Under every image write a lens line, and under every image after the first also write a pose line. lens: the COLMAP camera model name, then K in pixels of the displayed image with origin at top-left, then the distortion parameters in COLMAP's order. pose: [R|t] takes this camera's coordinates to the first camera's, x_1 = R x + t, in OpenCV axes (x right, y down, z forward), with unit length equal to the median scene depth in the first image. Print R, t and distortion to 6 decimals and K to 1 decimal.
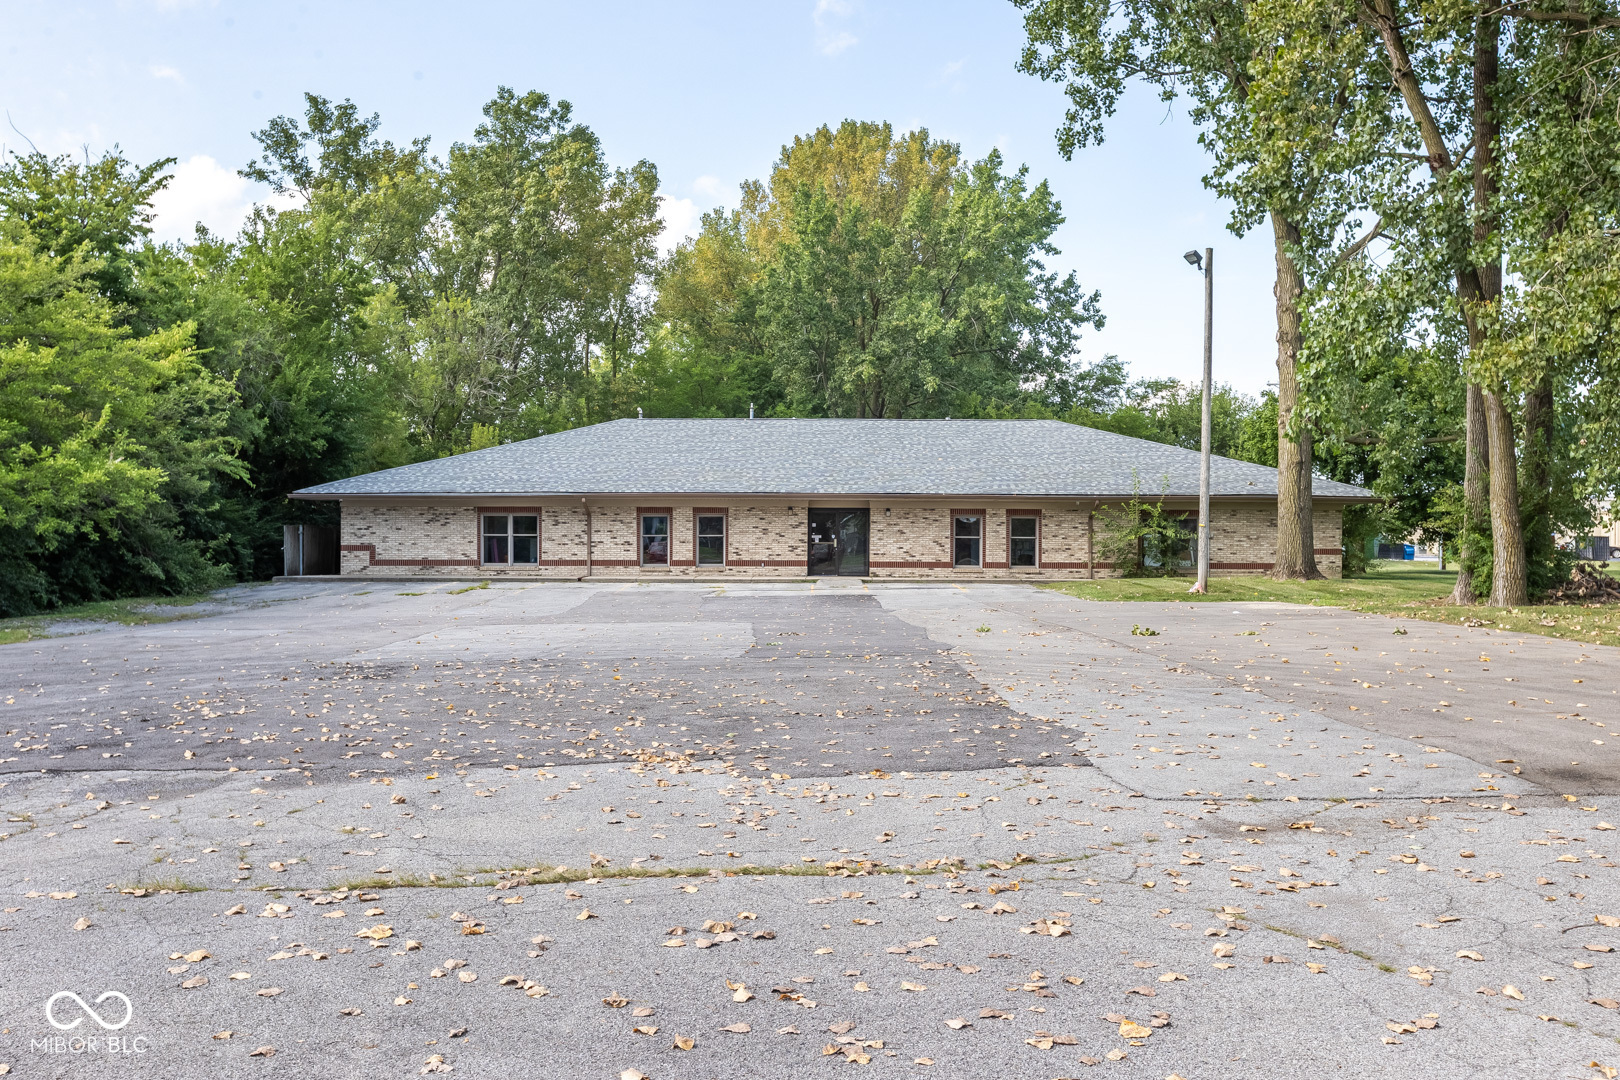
lens RADIAL K [[1524.4, 0, 803.9], [0, 1524.4, 533.0], [0, 0, 1]] dist [0.030242, 0.000000]
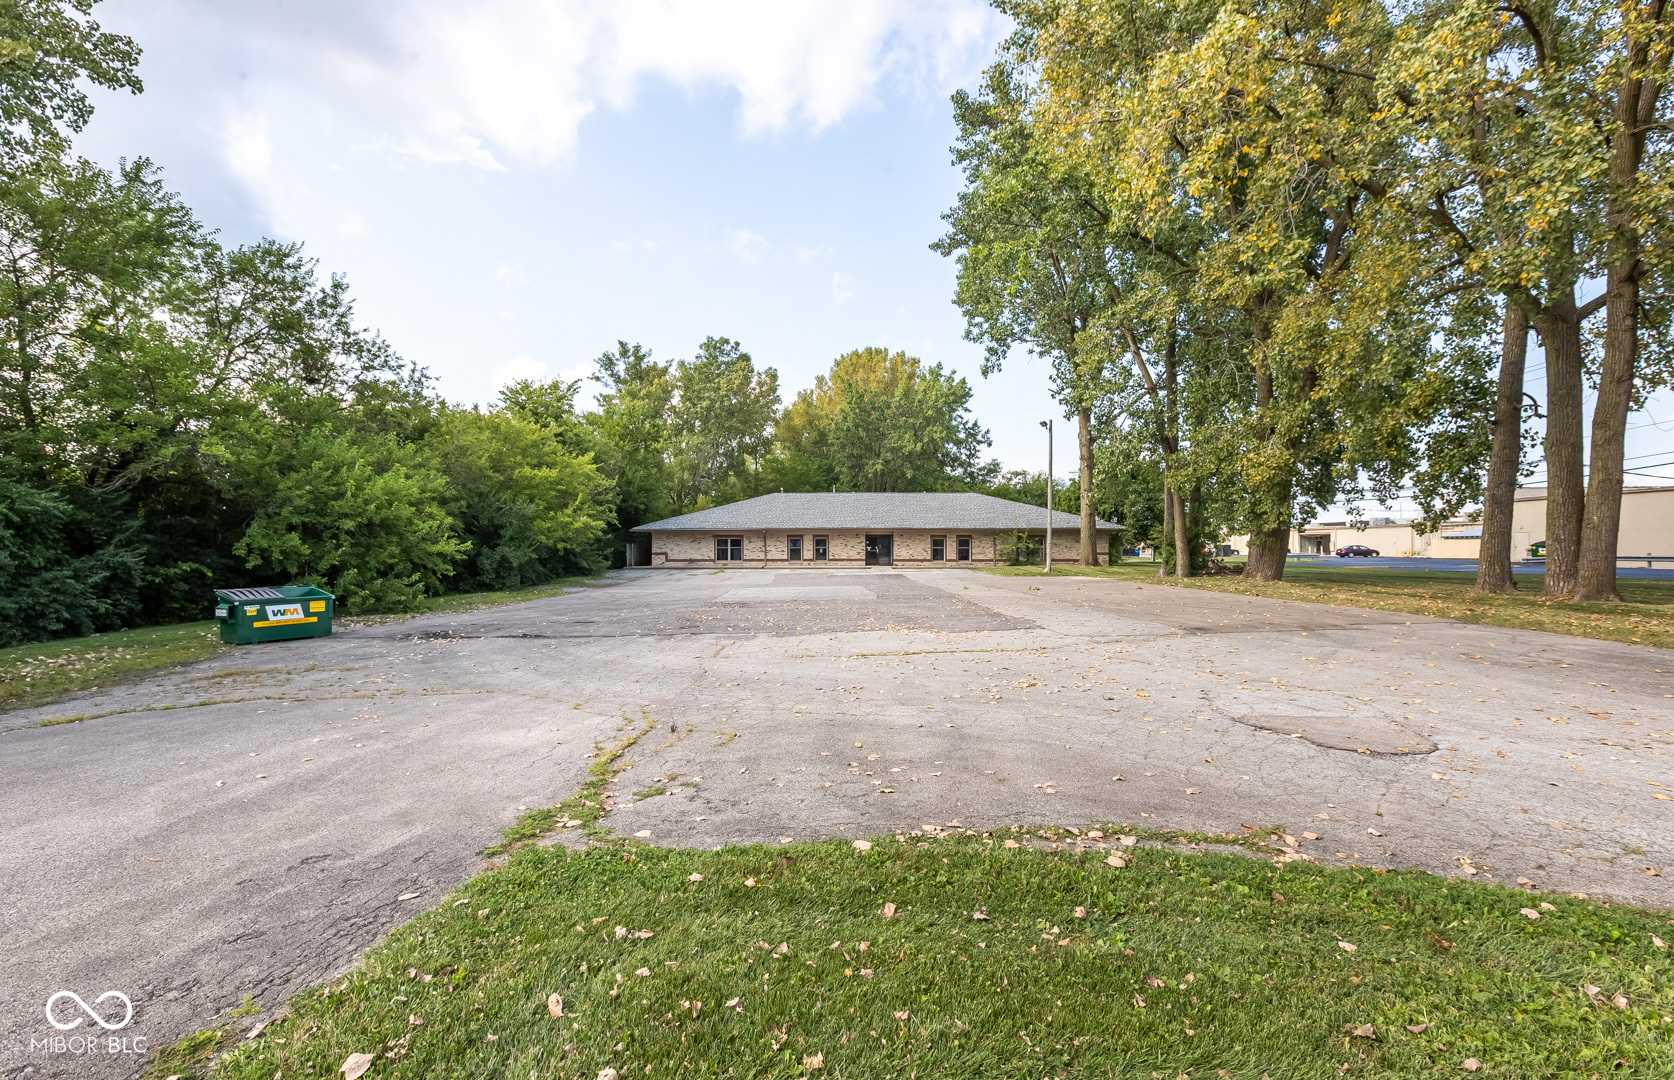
lens RADIAL K [[777.9, 0, 824.1], [0, 777.9, 537.6], [0, 0, 1]] dist [-0.012065, 0.002336]
pose [[0.999980, -0.004499, -0.004347, -0.051354], [0.004467, 0.999963, -0.007348, -0.004219], [0.004379, 0.007329, 0.999964, -0.115954]]
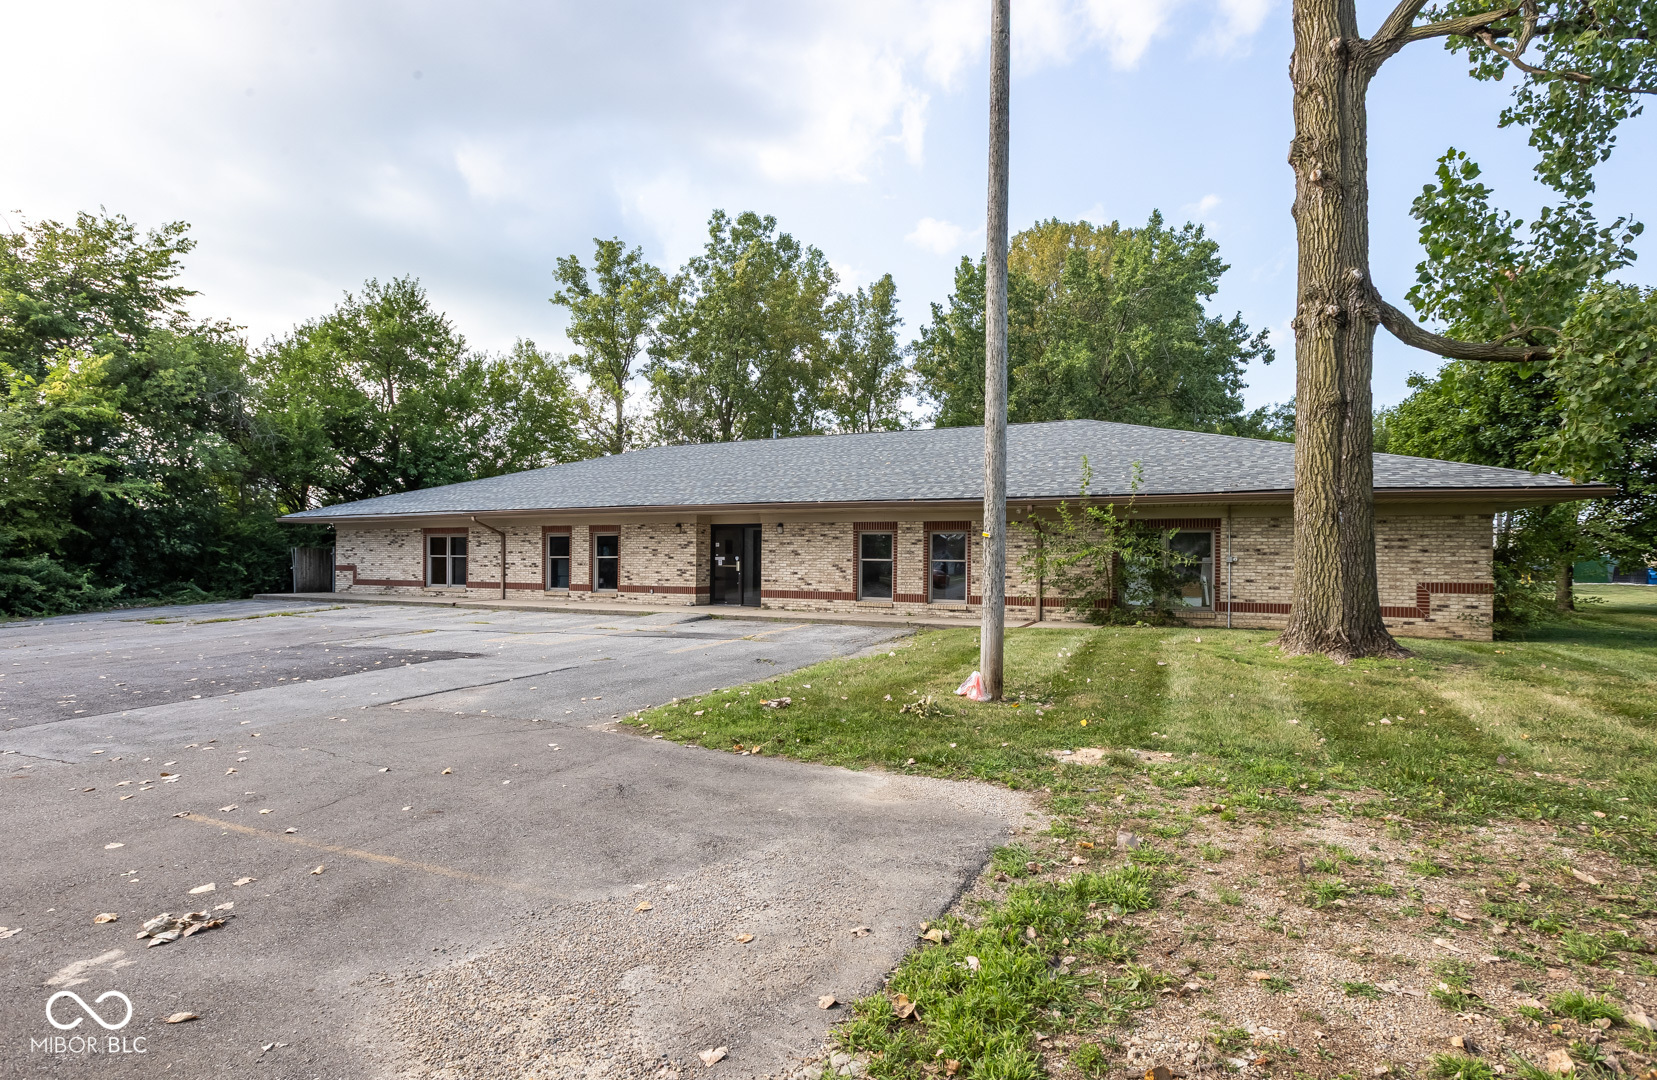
lens RADIAL K [[811.0, 0, 820.3], [0, 811.0, 549.4], [0, 0, 1]] dist [-0.013668, 0.001554]
pose [[0.910246, -0.001957, -0.414062, 0.247443], [-0.000721, 0.999980, -0.006311, 0.000104], [0.414066, 0.006043, 0.910227, 0.623365]]
